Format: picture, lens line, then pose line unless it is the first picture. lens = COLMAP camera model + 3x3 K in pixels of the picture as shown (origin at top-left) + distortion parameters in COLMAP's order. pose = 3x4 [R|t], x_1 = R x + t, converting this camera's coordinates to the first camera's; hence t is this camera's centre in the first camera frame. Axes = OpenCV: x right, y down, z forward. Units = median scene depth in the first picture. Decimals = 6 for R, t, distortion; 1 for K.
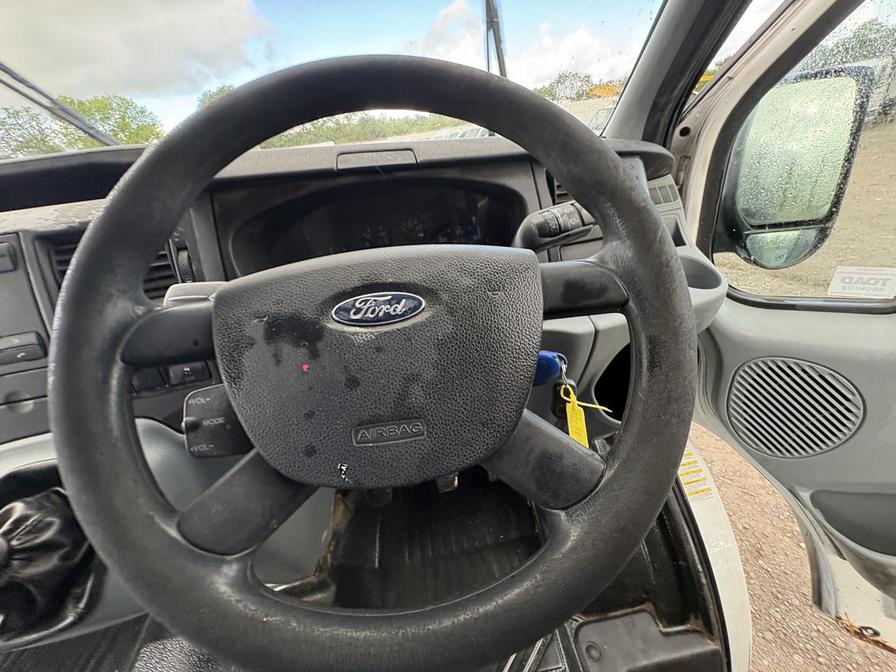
lens RADIAL K [[356.0, 0, 449.4], [0, 356.0, 339.5], [0, 0, 1]] dist [-0.000041, -0.000147]
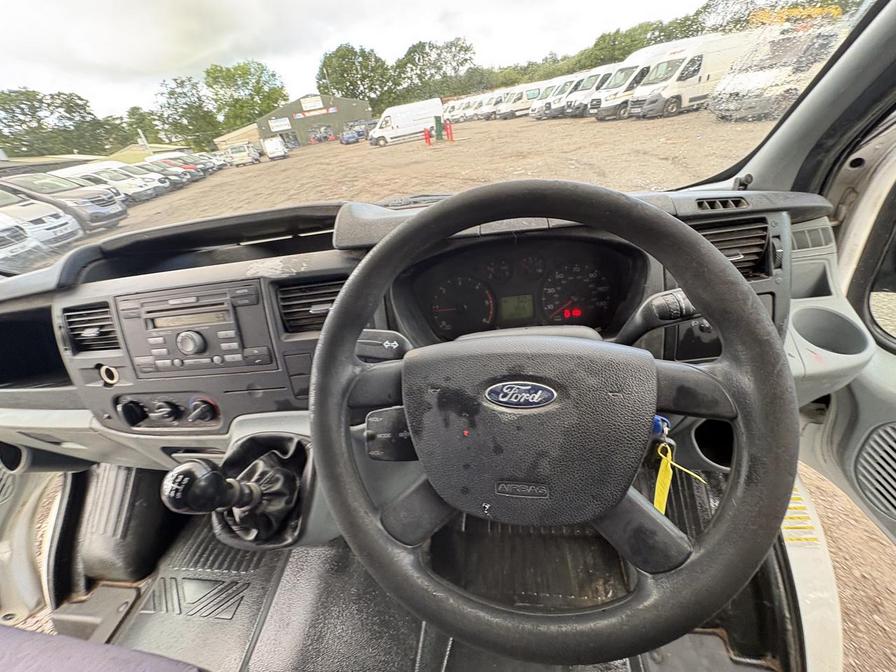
lens RADIAL K [[356.3, 0, 447.7], [0, 356.3, 336.5], [0, 0, 1]] dist [0.000278, 0.000158]
pose [[0.966917, 0.107167, -0.231487, -0.133924], [-0.084028, 0.990634, 0.107631, -0.324086], [0.240853, -0.084619, 0.966866, -0.261672]]
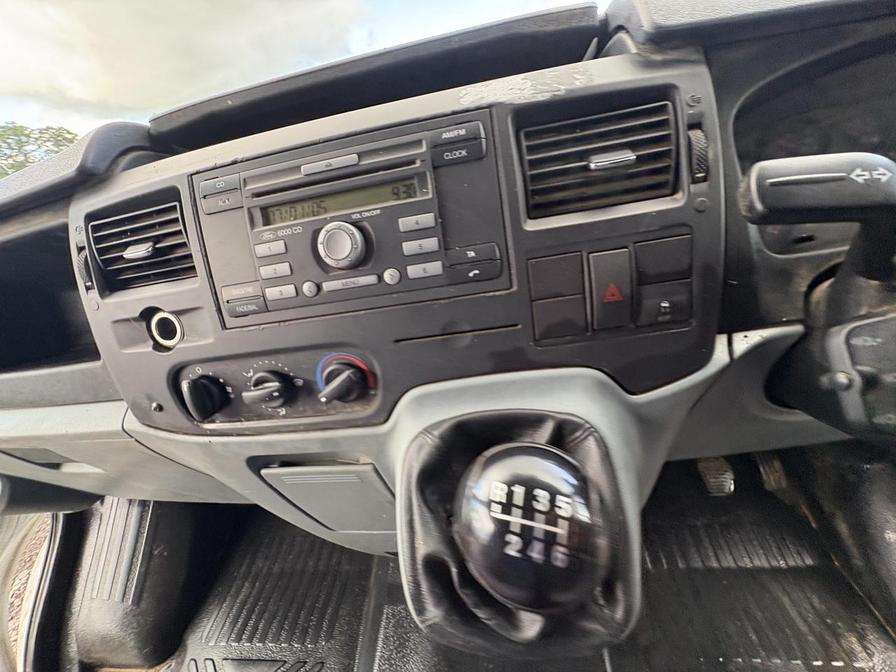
lens RADIAL K [[356.3, 0, 447.7], [0, 356.3, 336.5], [0, 0, 1]] dist [0.000278, 0.000158]
pose [[0.975427, 0.061630, -0.211526, -1.255959], [-0.053764, 0.997638, 0.042747, 0.175310], [0.213661, -0.030324, 0.976437, 0.259415]]
